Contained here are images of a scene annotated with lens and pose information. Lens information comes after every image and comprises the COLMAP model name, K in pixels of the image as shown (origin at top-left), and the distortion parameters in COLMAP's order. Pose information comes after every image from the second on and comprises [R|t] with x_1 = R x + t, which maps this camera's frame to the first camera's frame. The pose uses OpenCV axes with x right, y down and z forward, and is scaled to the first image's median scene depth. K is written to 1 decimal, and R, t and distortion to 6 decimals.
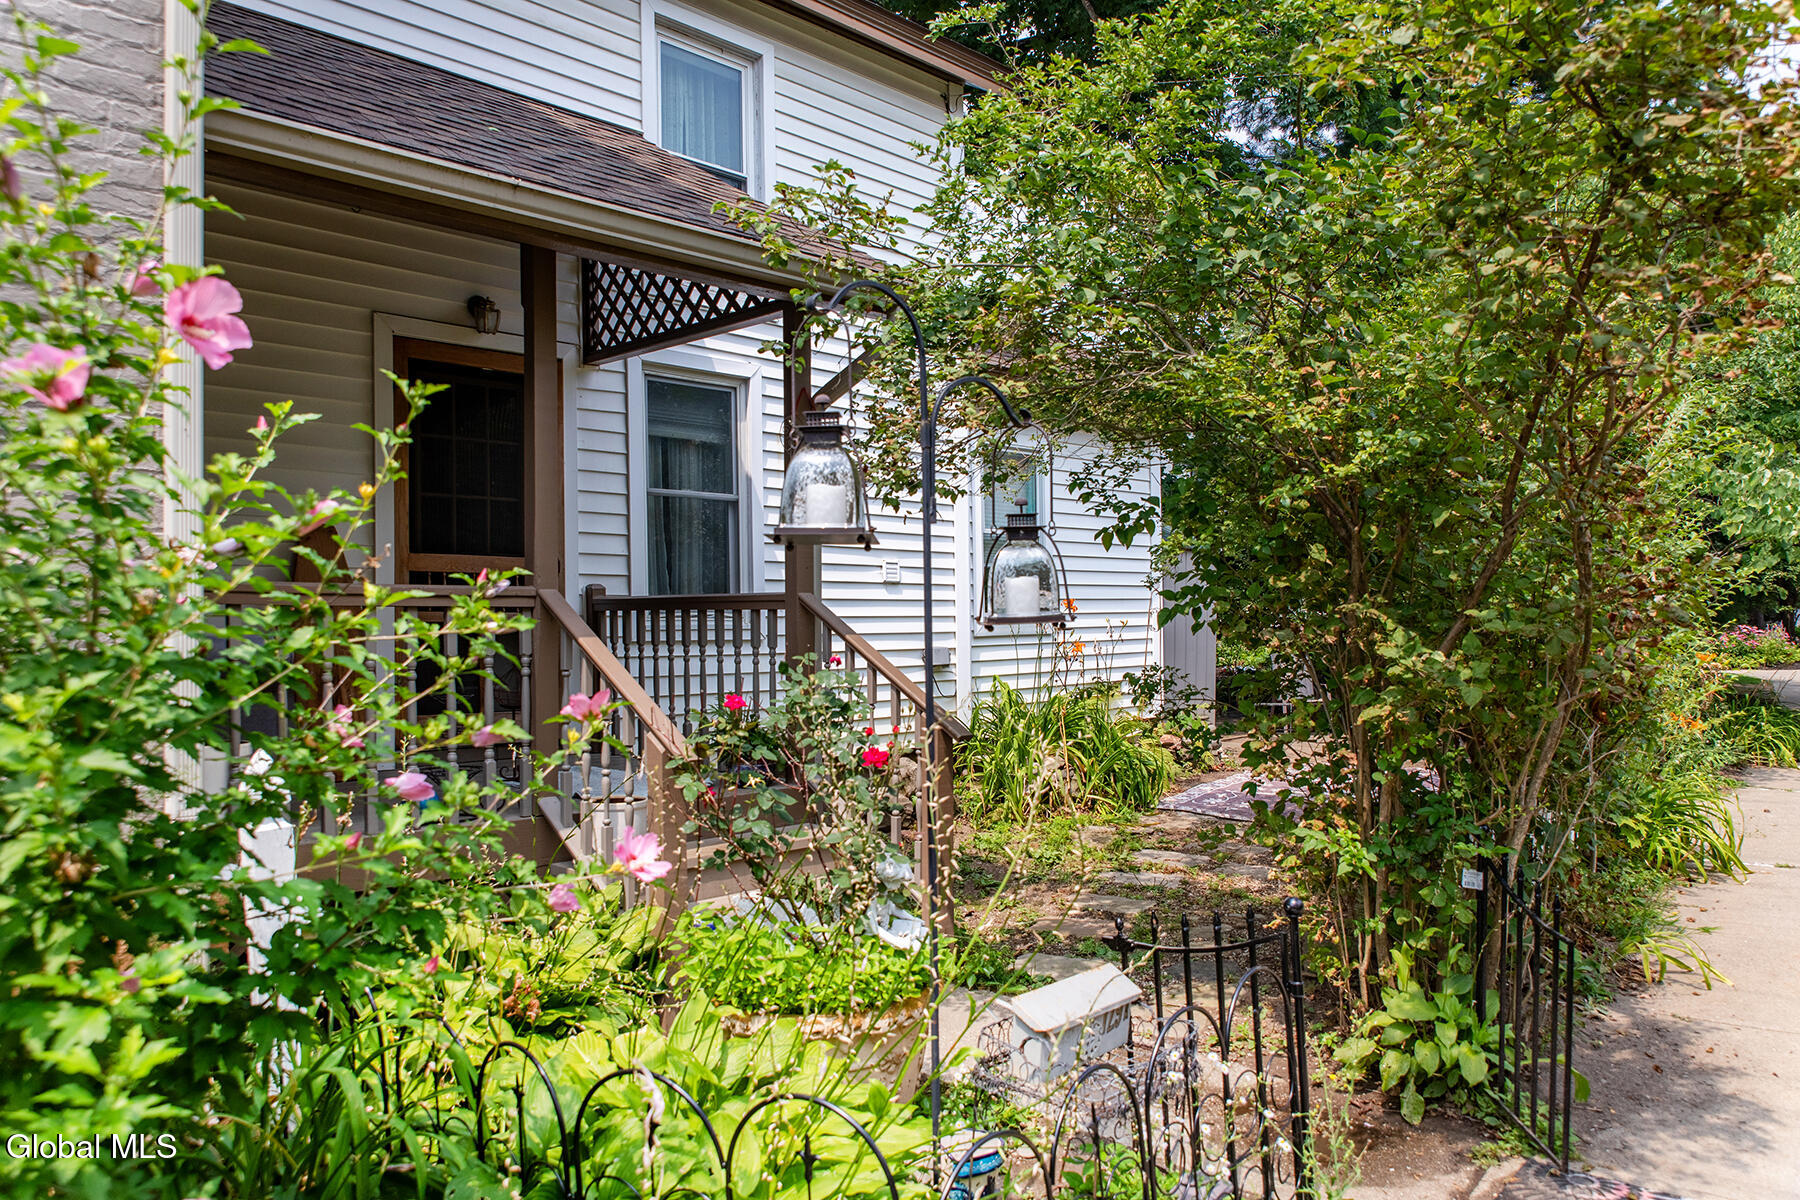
lens RADIAL K [[1264.5, 0, 902.3], [0, 1264.5, 599.6], [0, 0, 1]] dist [0.005900, 0.001503]
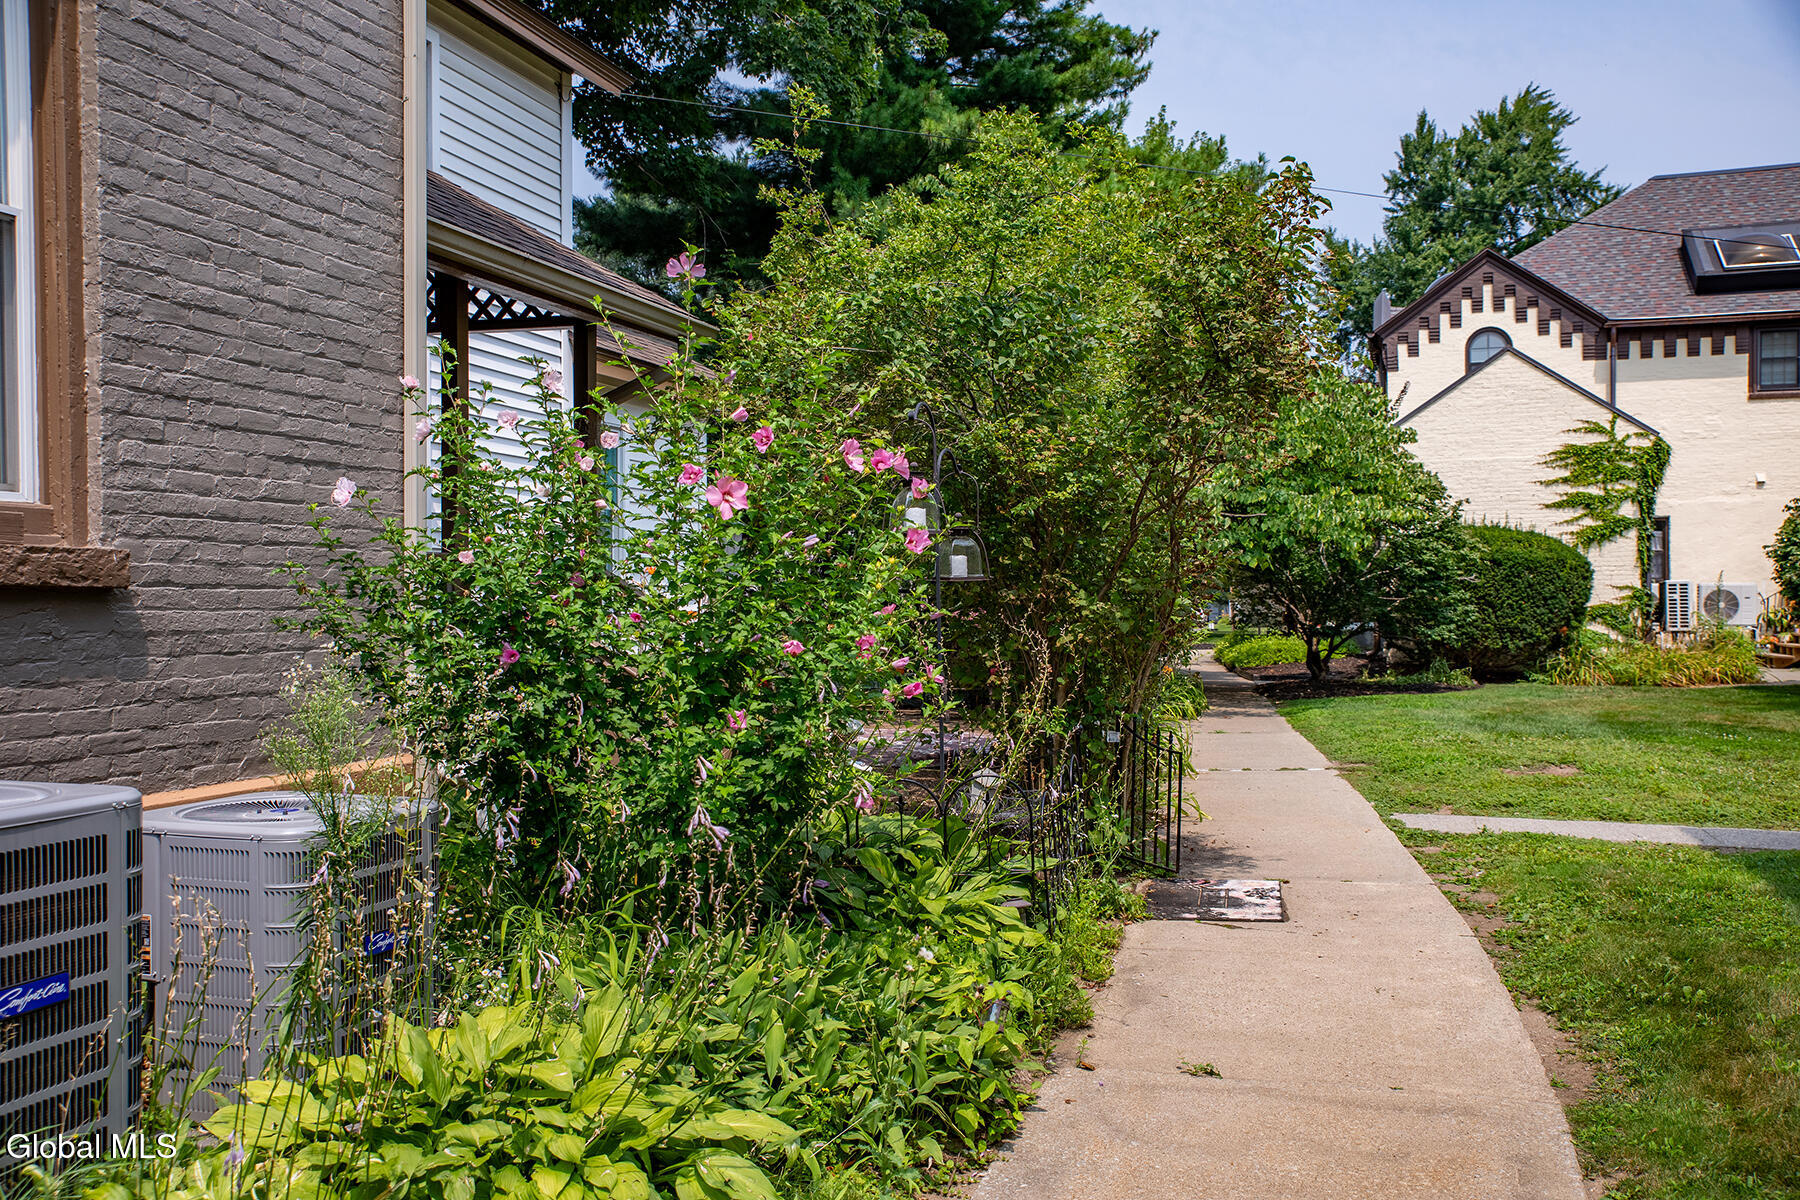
lens RADIAL K [[1703.4, 0, 900.1], [0, 1703.4, 602.0], [0, 0, 1]] dist [-0.003059, 0.000000]
pose [[0.892897, 0.010104, 0.450148, -0.568055], [-0.014872, 0.999865, 0.007055, 0.018789], [-0.450016, -0.012994, 0.892926, -0.618281]]
